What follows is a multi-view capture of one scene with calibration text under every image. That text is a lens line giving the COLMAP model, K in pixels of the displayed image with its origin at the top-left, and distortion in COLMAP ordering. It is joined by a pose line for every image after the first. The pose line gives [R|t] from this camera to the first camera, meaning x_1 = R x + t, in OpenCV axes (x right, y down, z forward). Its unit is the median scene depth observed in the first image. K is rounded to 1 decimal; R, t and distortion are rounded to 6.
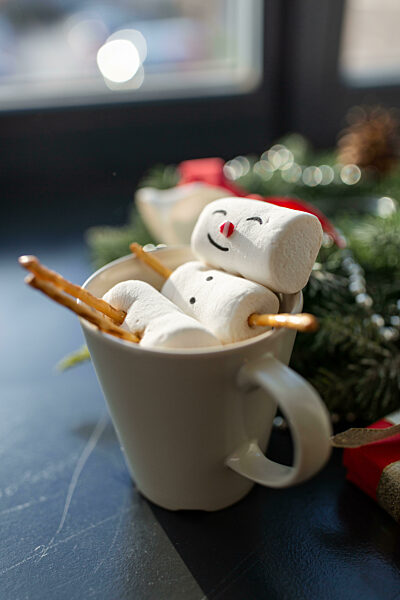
lens RADIAL K [[598.2, 0, 187.1], [0, 598.2, 299.1], [0, 0, 1]] dist [0.050114, -0.022115]
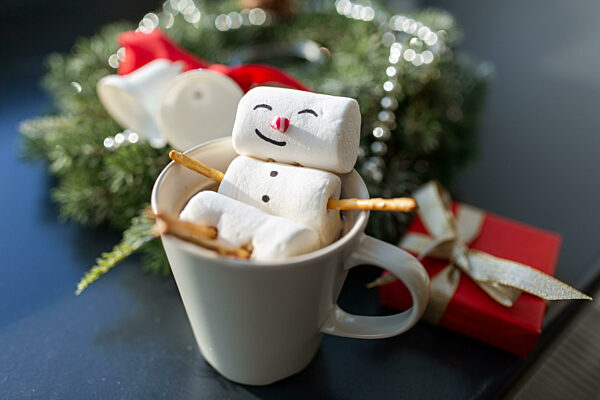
lens RADIAL K [[613.0, 0, 289.4], [0, 613.0, 198.6], [0, 0, 1]] dist [0.050606, -0.001896]
pose [[0.859713, -0.248157, 0.446444, -0.449943], [0.172418, 0.963737, 0.203673, -0.216211], [-0.480798, -0.098125, 0.871324, 0.044784]]
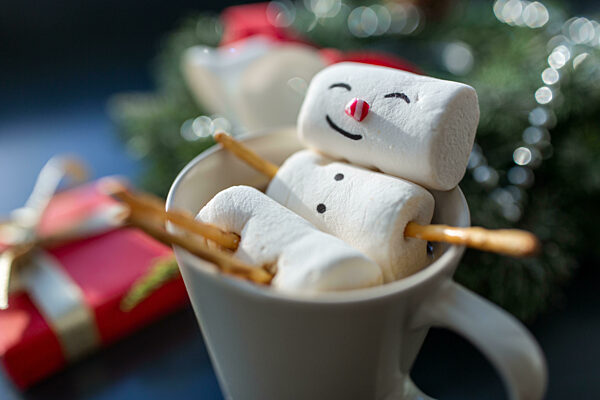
lens RADIAL K [[598.2, 0, 296.4], [0, 598.2, 206.6], [0, 0, 1]] dist [0.050114, -0.022115]
pose [[0.973777, -0.093560, 0.207375, -0.184763], [0.069048, 0.990070, 0.122453, -0.097866], [-0.216773, -0.104923, 0.970567, 0.279622]]
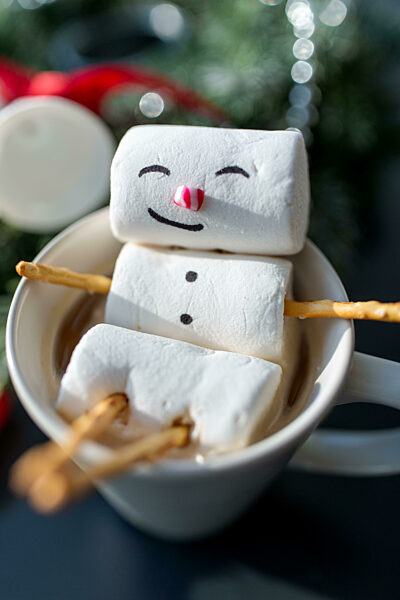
lens RADIAL K [[598.2, 0, 187.1], [0, 598.2, 299.1], [0, 0, 1]] dist [0.050114, -0.022115]
pose [[0.755432, -0.492891, 0.431720, -0.277914], [0.296352, 0.844663, 0.445780, -0.325721], [-0.584379, -0.208815, 0.784154, 0.493971]]
